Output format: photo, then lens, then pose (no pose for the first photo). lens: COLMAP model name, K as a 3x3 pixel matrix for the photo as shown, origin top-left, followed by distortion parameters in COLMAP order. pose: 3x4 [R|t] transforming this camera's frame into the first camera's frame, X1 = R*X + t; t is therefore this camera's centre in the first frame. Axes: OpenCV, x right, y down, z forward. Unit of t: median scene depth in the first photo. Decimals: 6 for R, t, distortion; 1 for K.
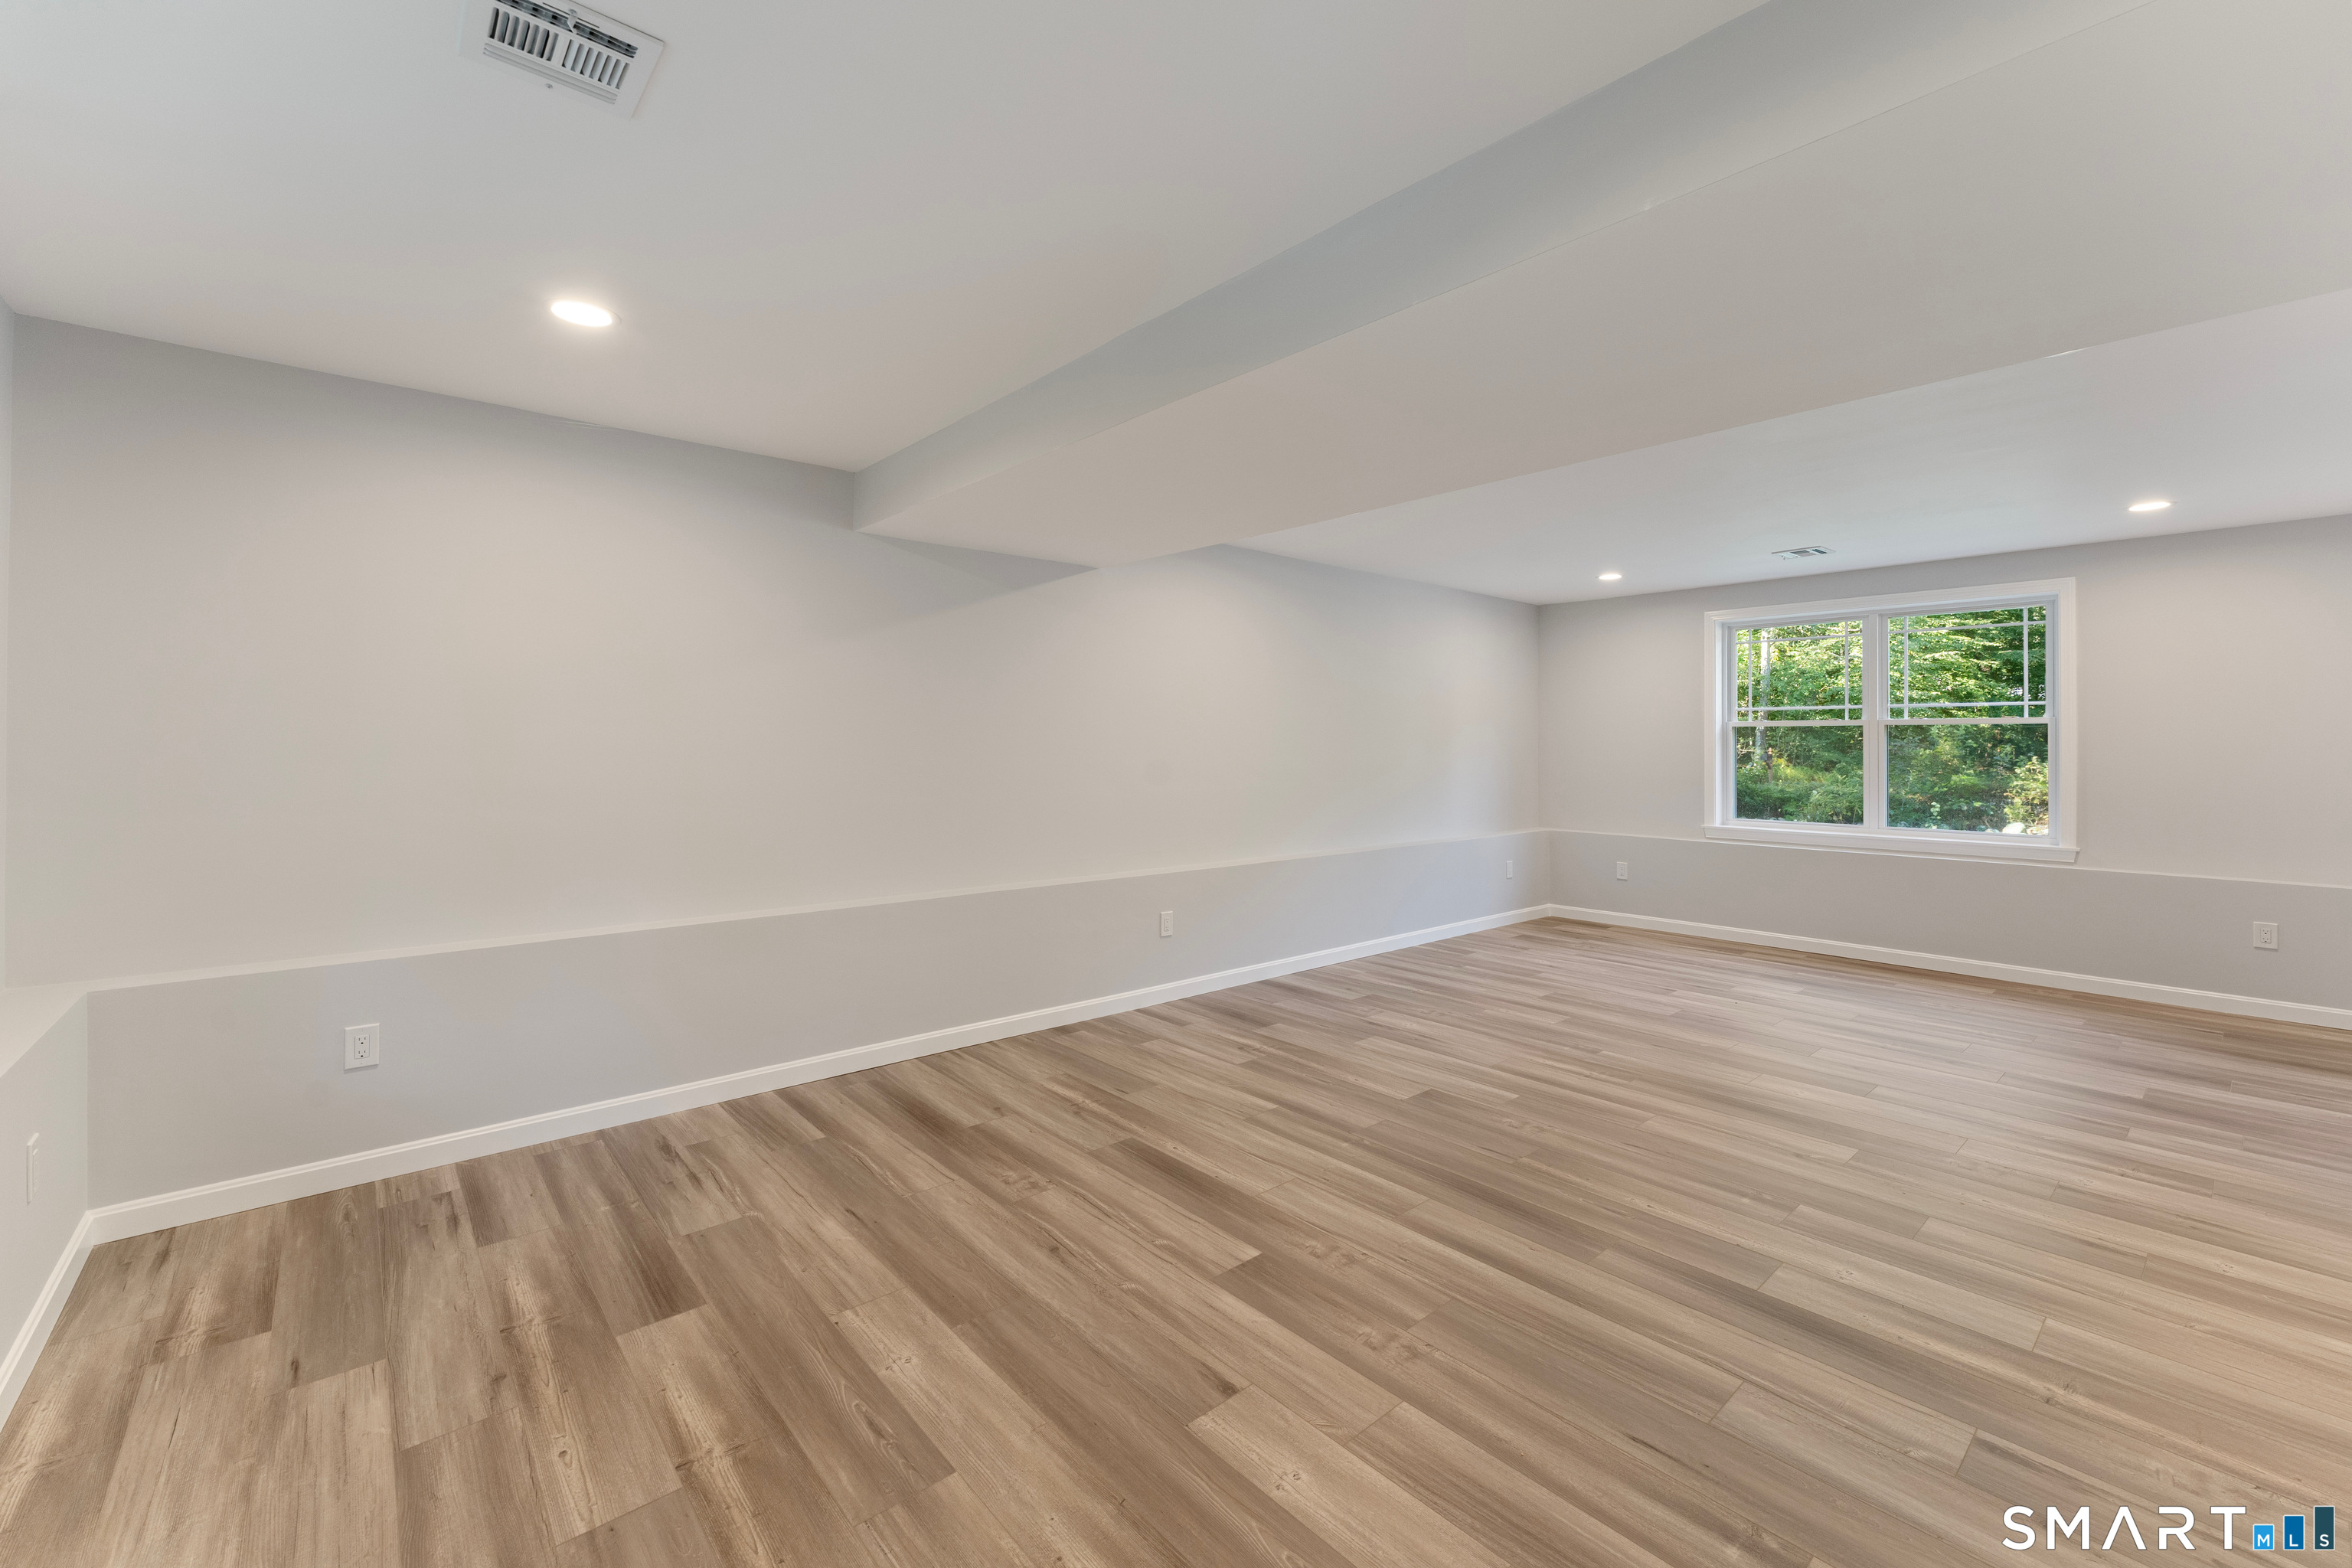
lens RADIAL K [[961.9, 0, 1168.9], [0, 961.9, 720.5], [0, 0, 1]] dist [0.001409, 0.000048]
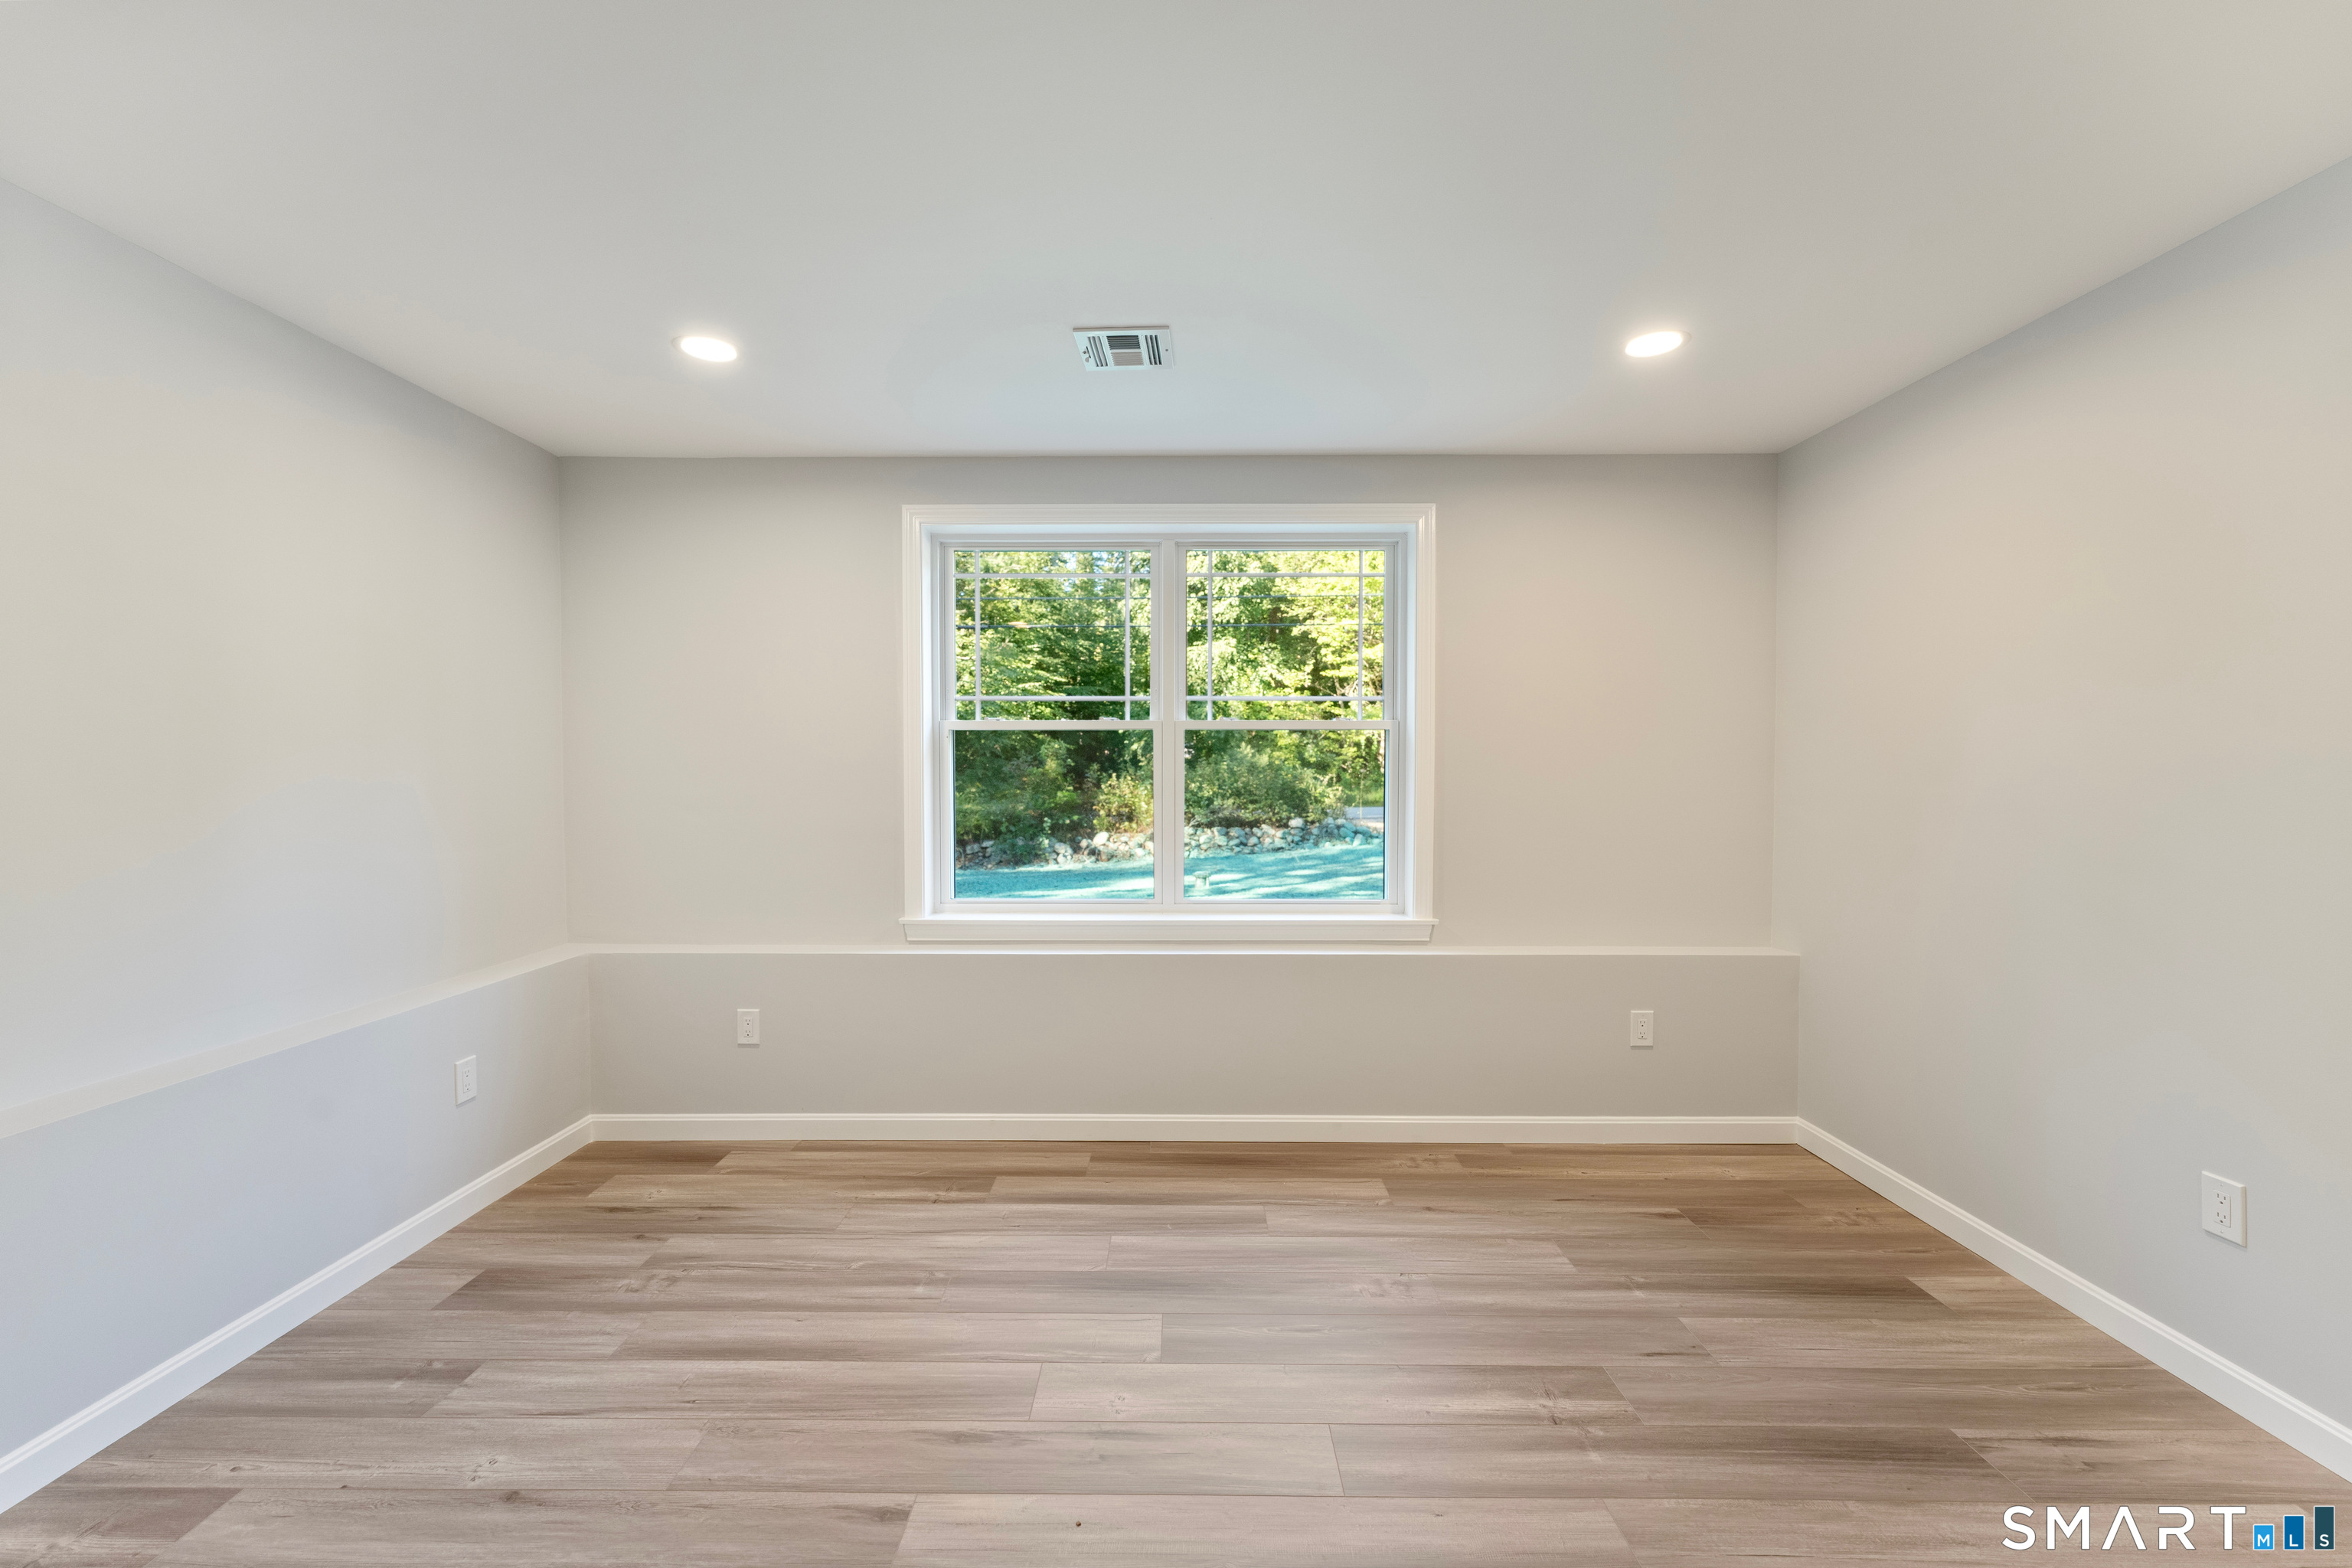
lens RADIAL K [[952.2, 0, 1163.9], [0, 952.2, 792.2], [0, 0, 1]] dist [-0.000579, -0.000633]
pose [[0.665518, -0.024386, 0.745983, 0.297127], [-0.016493, 0.998742, 0.047363, 0.015482], [-0.746199, -0.043825, 0.664278, 0.617466]]
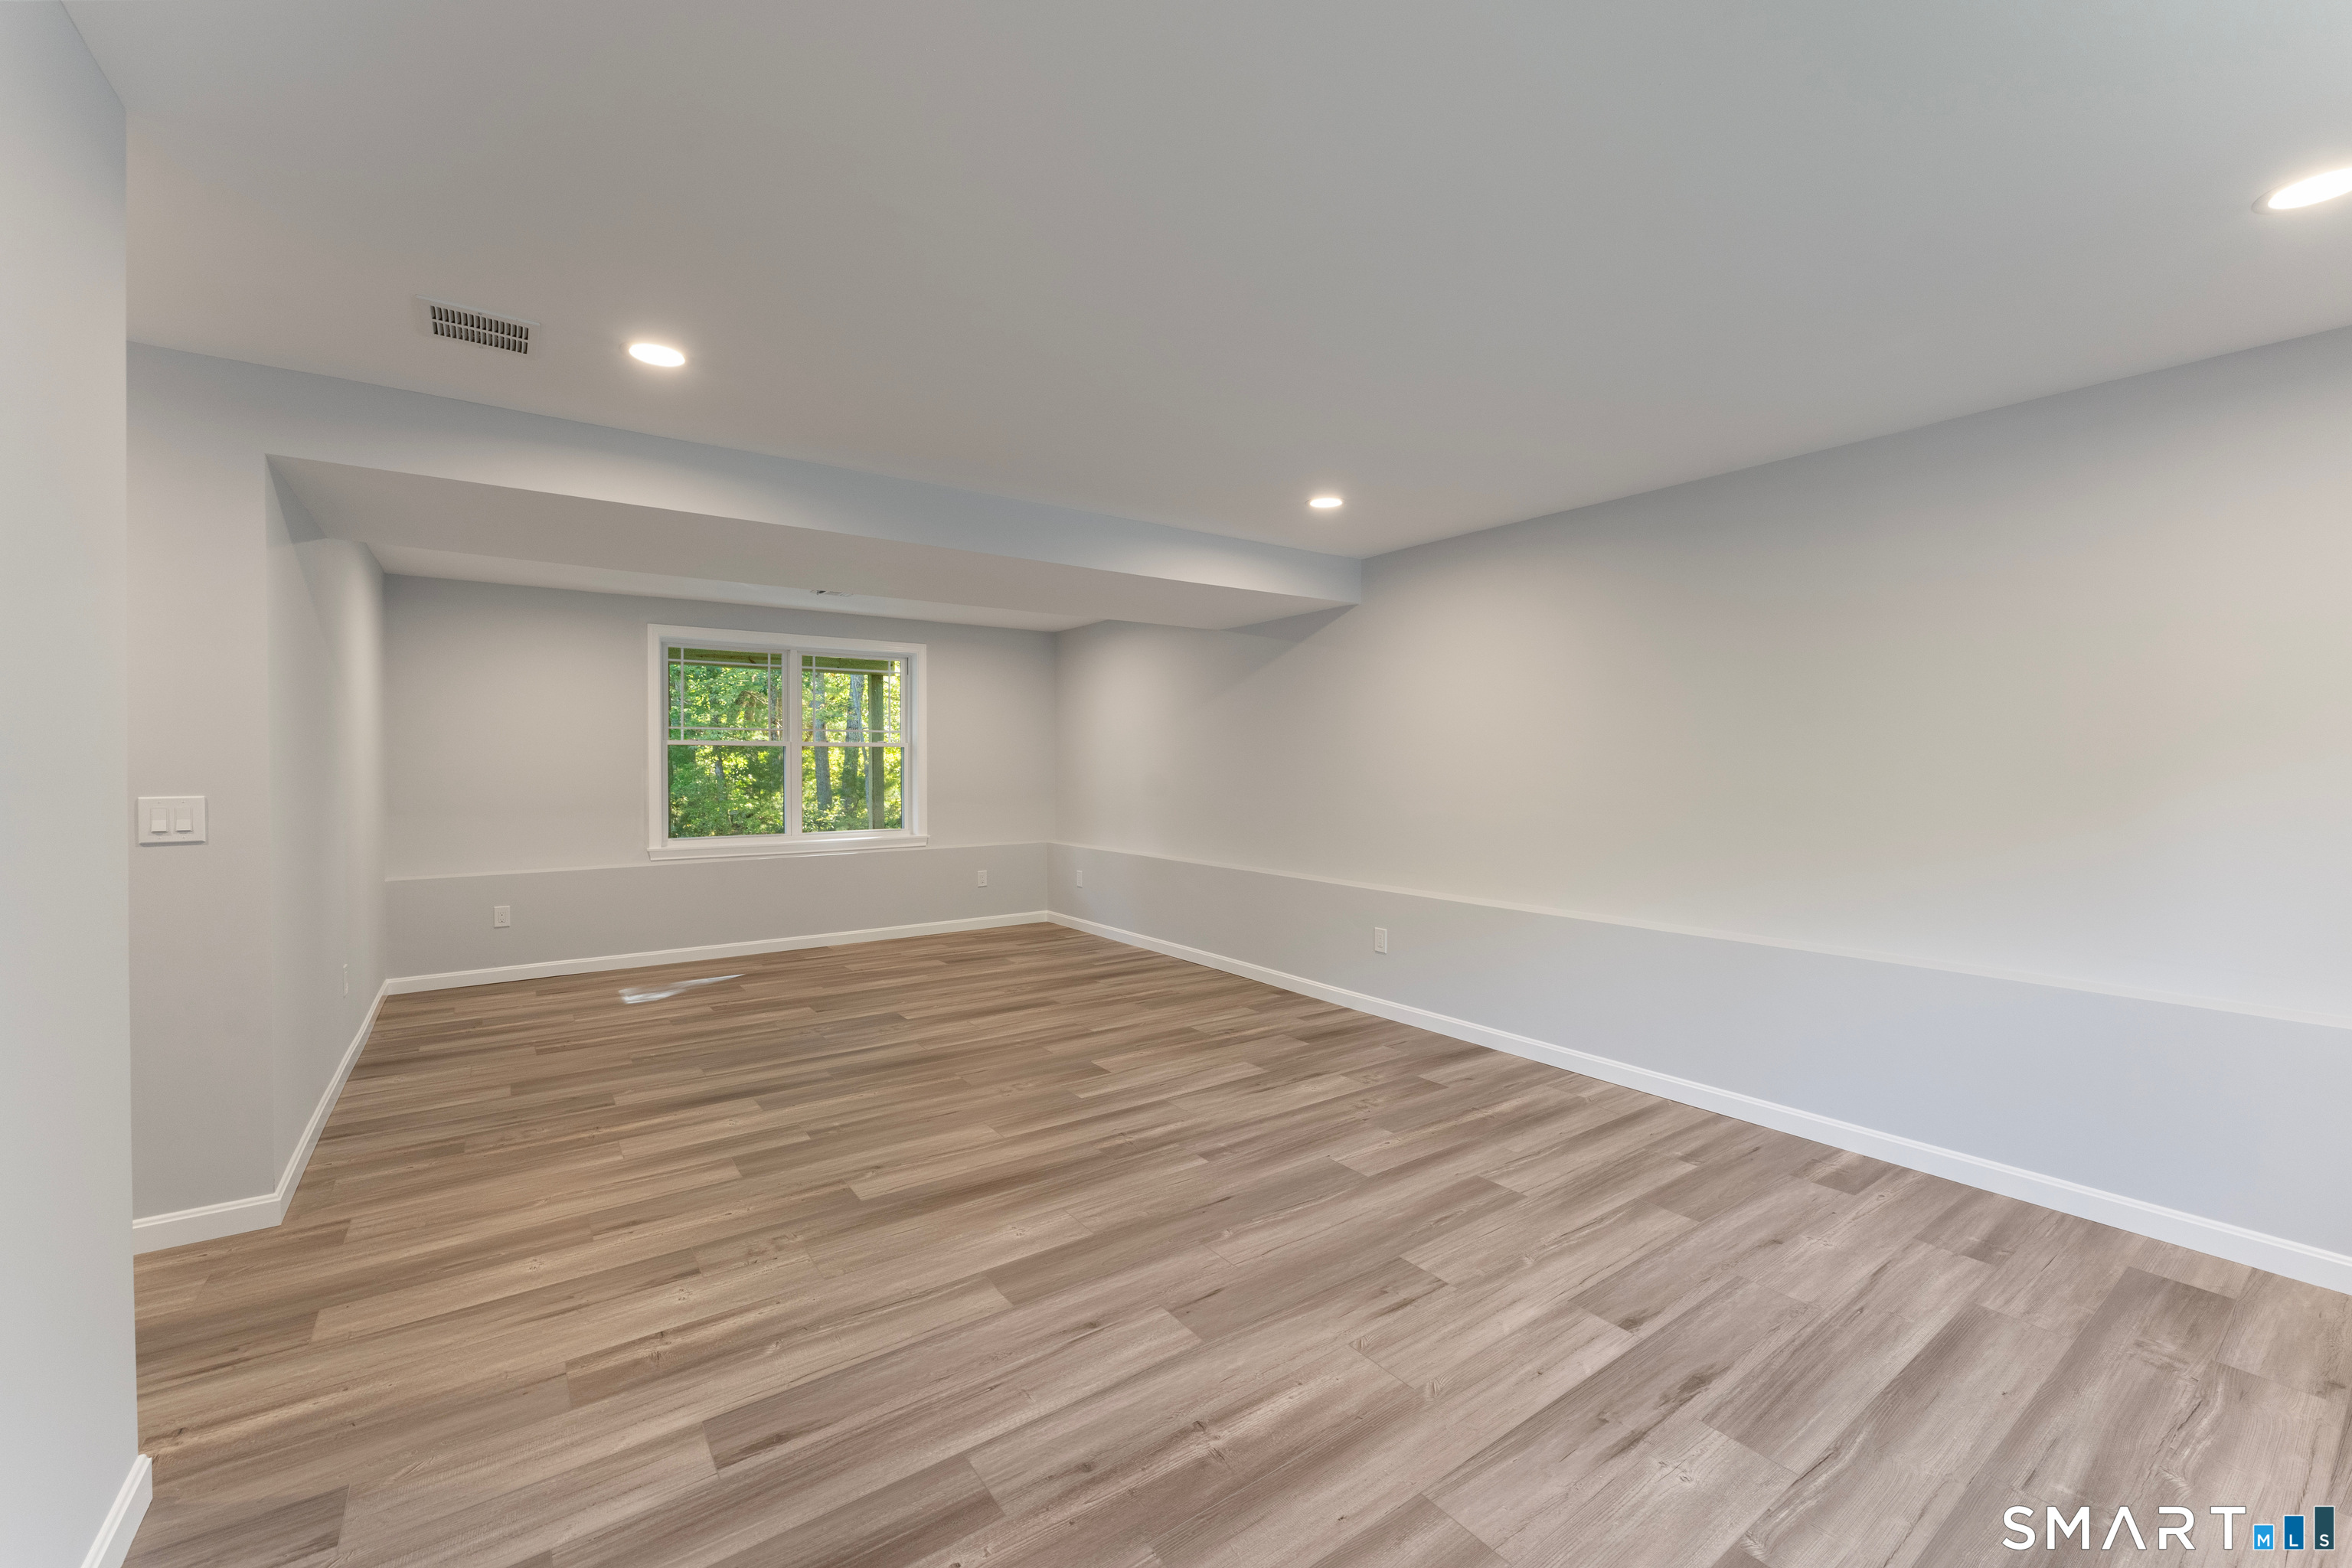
lens RADIAL K [[947.6, 0, 1176.0], [0, 947.6, 784.0], [0, 0, 1]] dist [-0.000381, -0.000213]
pose [[-0.086630, 0.018257, -0.996073, 0.813790], [0.023842, 0.999584, 0.016247, 0.021563], [0.995955, -0.022340, -0.087029, 0.712142]]
